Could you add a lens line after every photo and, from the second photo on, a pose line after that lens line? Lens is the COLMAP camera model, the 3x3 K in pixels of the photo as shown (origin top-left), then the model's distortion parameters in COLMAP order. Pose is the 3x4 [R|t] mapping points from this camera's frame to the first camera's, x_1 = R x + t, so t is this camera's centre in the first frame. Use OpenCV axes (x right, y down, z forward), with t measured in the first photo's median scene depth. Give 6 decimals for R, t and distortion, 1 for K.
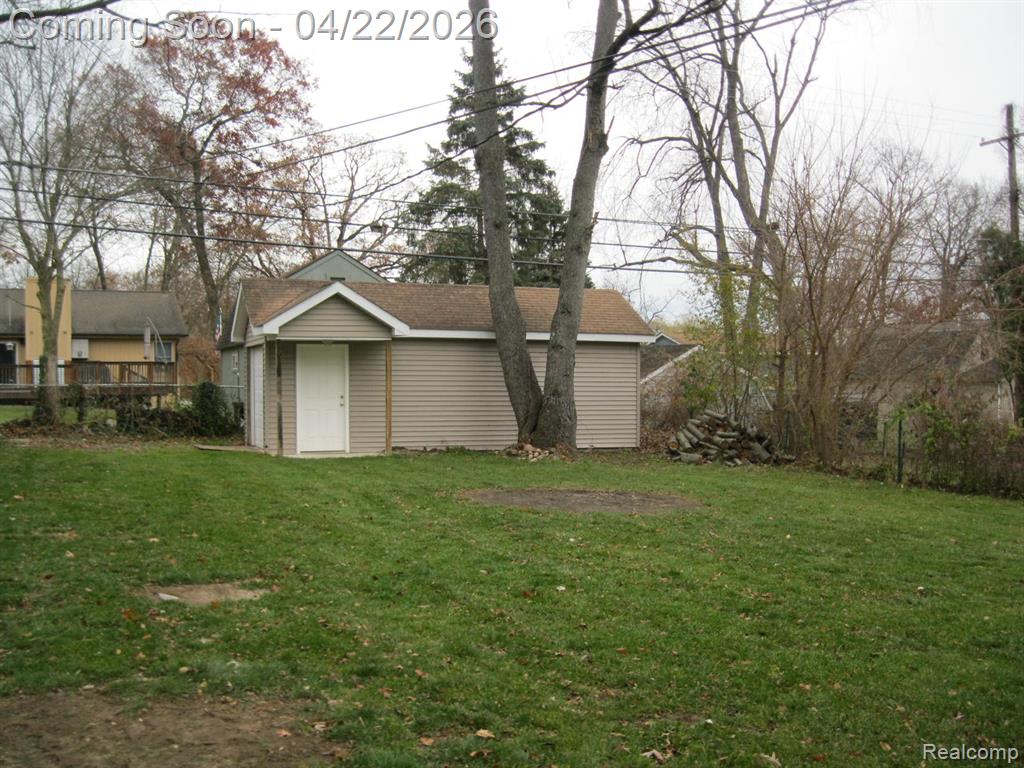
lens RADIAL K [[1054.7, 0, 505.9], [0, 1054.7, 385.4], [0, 0, 1]] dist [-0.103755, 0.000000]
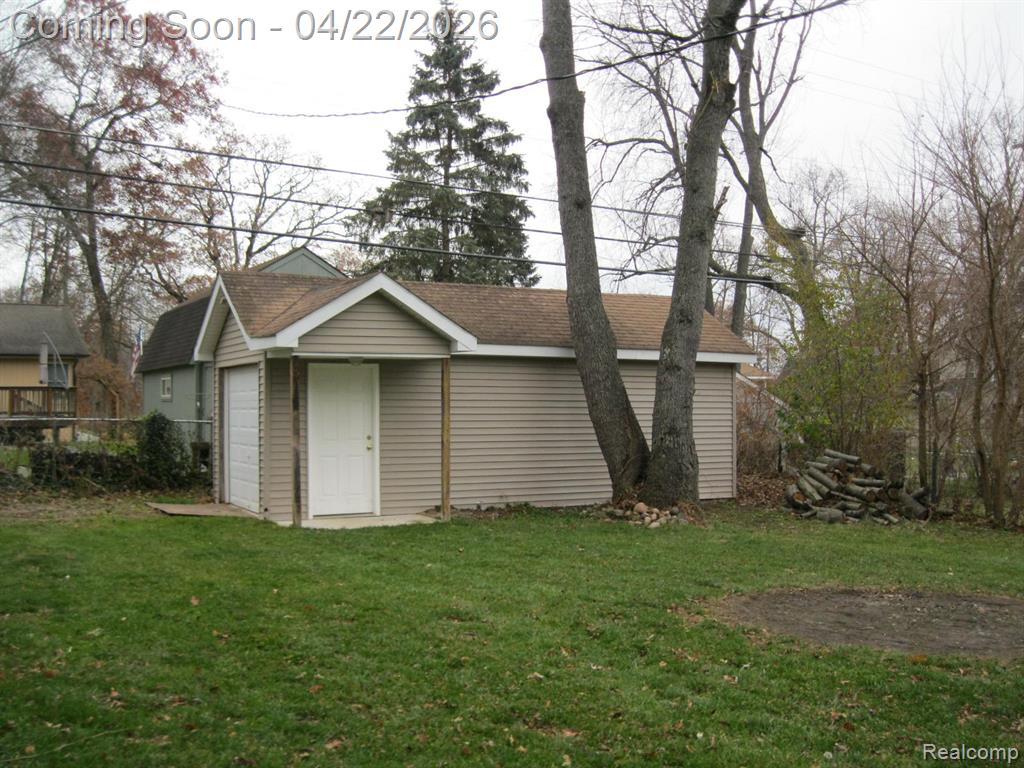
lens RADIAL K [[1054.7, 0, 516.9], [0, 1054.7, 383.3], [0, 0, 1]] dist [-0.103755, 0.000000]
pose [[0.991945, 0.000517, 0.126665, -0.076220], [0.002744, 0.999669, -0.025573, -0.003799], [-0.126636, 0.025715, 0.991616, 0.143965]]
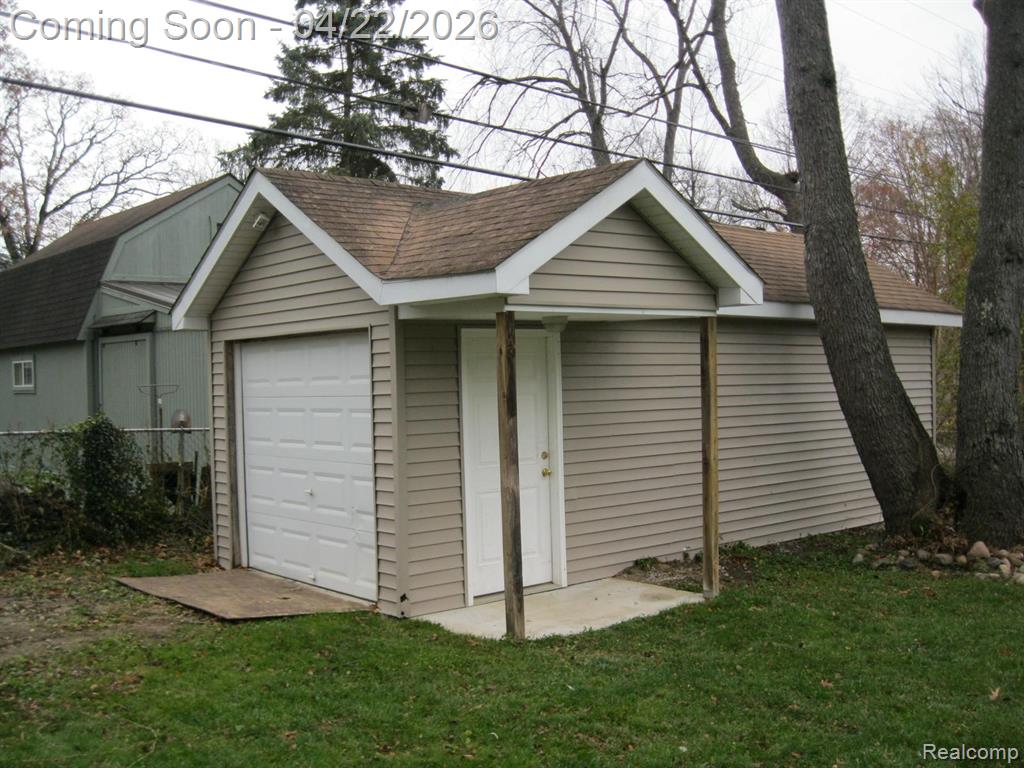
lens RADIAL K [[1054.7, 0, 505.9], [0, 1054.7, 399.2], [0, 0, 1]] dist [-0.103755, 0.000000]
pose [[0.943580, -0.028391, 0.329926, -0.159945], [0.024644, 0.999576, 0.015537, -0.009426], [-0.330227, -0.006530, 0.943879, 0.315923]]
